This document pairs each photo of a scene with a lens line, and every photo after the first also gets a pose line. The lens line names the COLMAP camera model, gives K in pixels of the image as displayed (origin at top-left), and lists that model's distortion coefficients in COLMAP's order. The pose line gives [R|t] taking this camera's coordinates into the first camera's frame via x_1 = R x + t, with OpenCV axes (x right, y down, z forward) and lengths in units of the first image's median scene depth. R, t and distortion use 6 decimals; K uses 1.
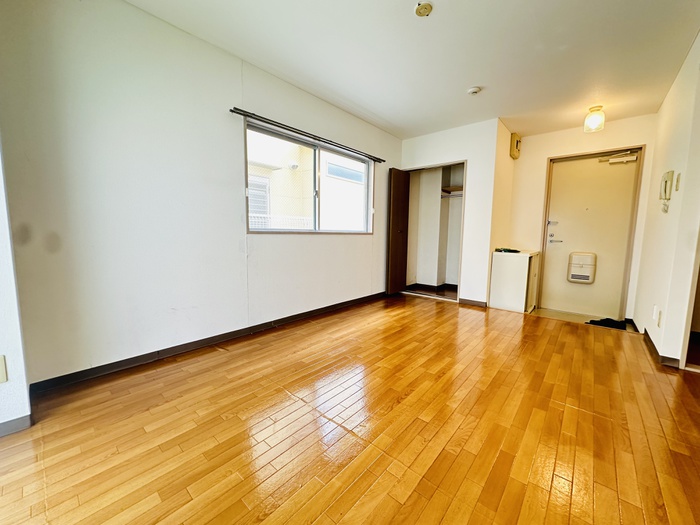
lens RADIAL K [[279.3, 0, 347.9], [0, 279.3, 263.1], [0, 0, 1]] dist [-0.002023, 0.000198]
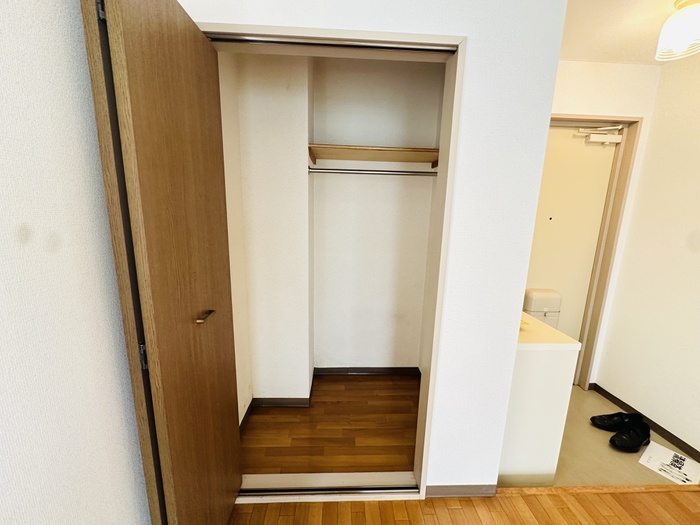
lens RADIAL K [[279.3, 0, 352.6], [0, 279.3, 259.6], [0, 0, 1]] dist [-0.002023, 0.000198]
pose [[0.721053, -0.119558, 0.682487, 0.173147], [0.059888, 0.992068, 0.110518, -0.239020], [-0.690287, -0.038817, 0.722494, 1.046025]]
